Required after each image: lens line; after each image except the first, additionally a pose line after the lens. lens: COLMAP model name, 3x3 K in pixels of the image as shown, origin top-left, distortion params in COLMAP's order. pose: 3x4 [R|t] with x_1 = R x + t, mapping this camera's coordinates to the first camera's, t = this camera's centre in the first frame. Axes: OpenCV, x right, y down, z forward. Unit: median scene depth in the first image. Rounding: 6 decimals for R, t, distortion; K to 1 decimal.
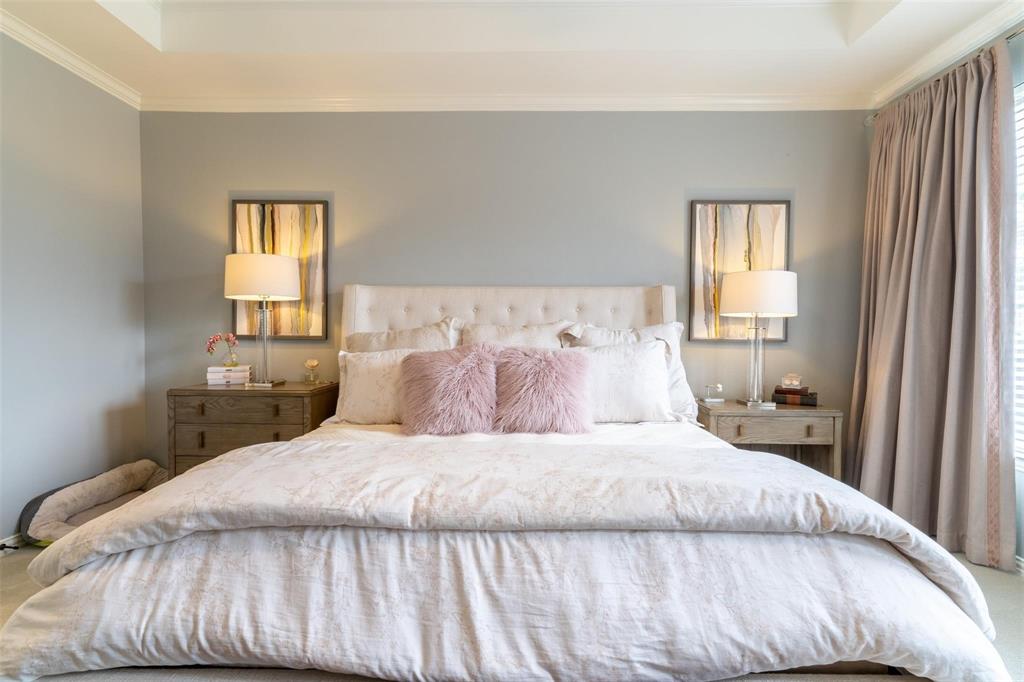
lens RADIAL K [[490.0, 0, 511.1], [0, 490.0, 339.9], [0, 0, 1]] dist [0.004827, -0.001160]
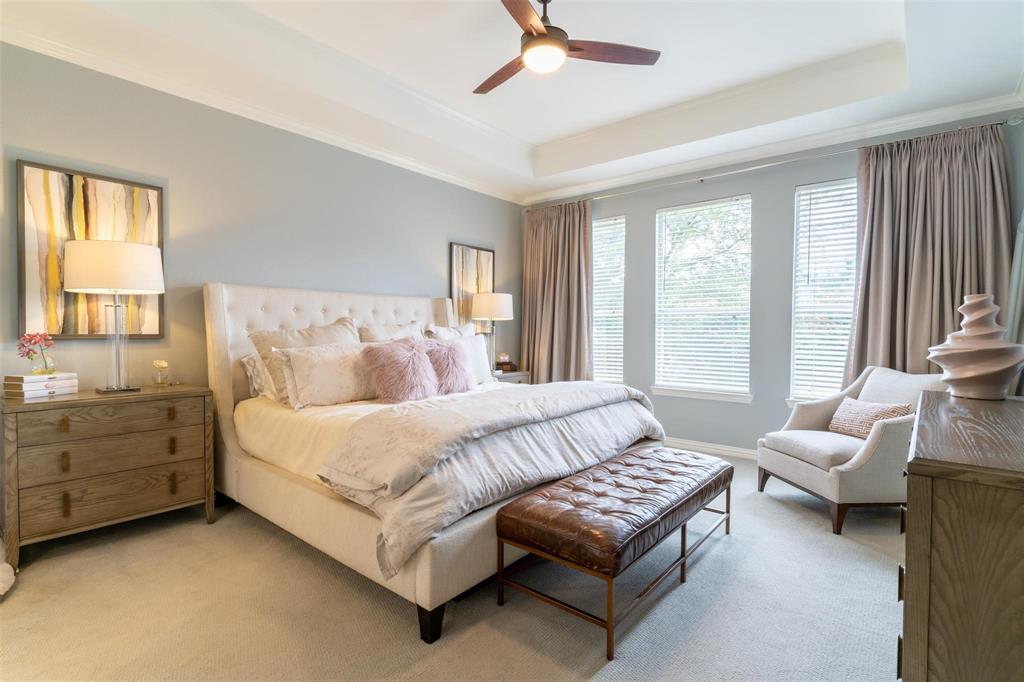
lens RADIAL K [[490.0, 0, 513.0], [0, 490.0, 338.7], [0, 0, 1]] dist [0.004827, -0.001160]
pose [[0.623478, -0.017344, 0.781649, -0.754965], [0.013416, 0.999844, 0.011485, -0.002254], [-0.781726, 0.003327, 0.623613, -0.098157]]
